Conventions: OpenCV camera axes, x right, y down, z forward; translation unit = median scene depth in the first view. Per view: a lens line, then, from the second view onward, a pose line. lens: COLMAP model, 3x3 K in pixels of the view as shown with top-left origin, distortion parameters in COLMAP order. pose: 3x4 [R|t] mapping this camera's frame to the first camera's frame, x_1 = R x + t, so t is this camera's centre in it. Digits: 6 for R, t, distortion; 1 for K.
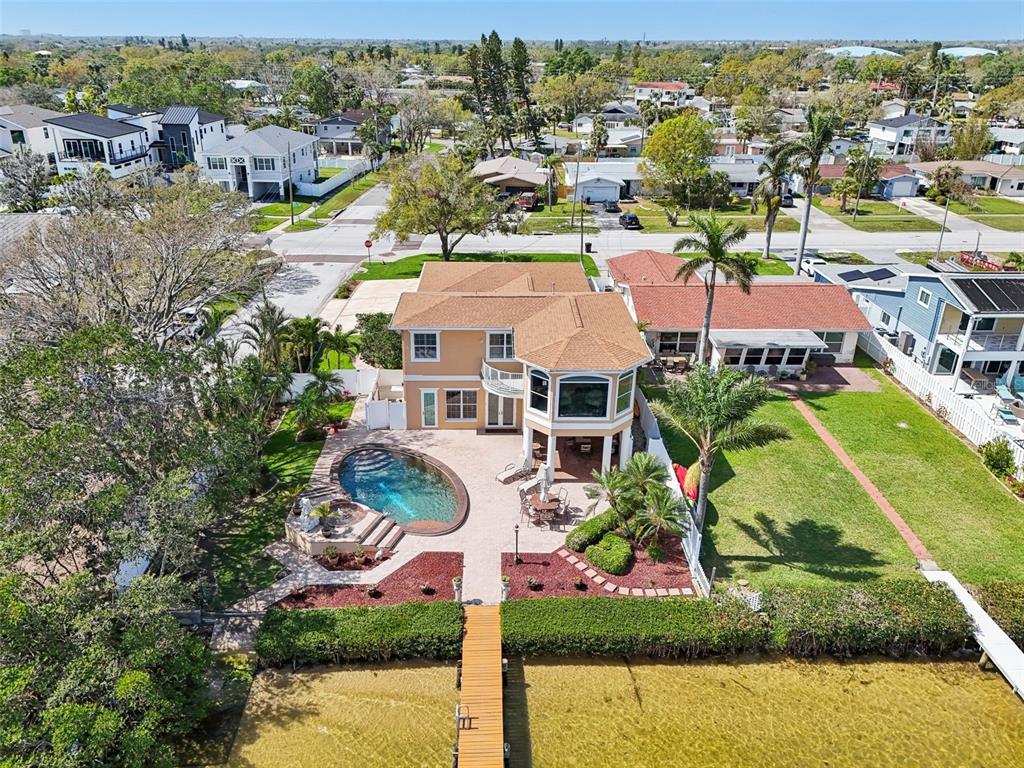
lens RADIAL K [[767.4, 0, 529.8], [0, 767.4, 380.9], [0, 0, 1]] dist [0.034812, -0.009399]
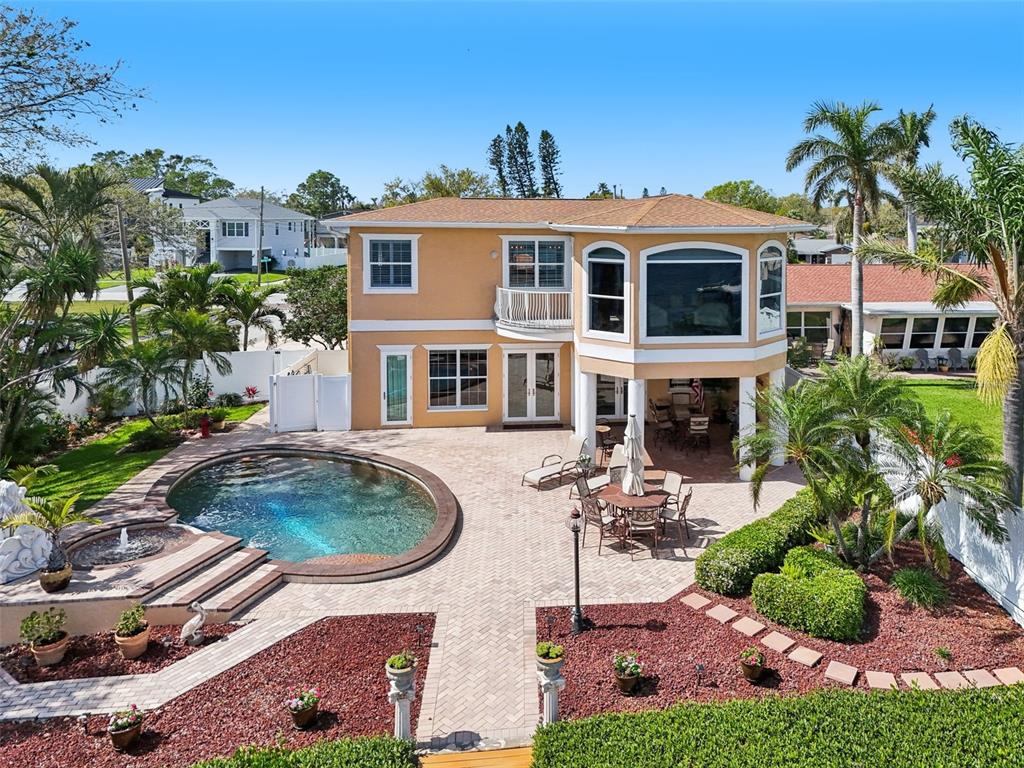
lens RADIAL K [[781.7, 0, 631.3], [0, 781.7, 288.8], [0, 0, 1]] dist [0.029930, -0.012760]
pose [[0.995060, -0.024959, 0.096083, -0.019706], [0.054862, 0.944906, -0.322711, 0.167636], [-0.082735, 0.326388, 0.941608, 0.475612]]
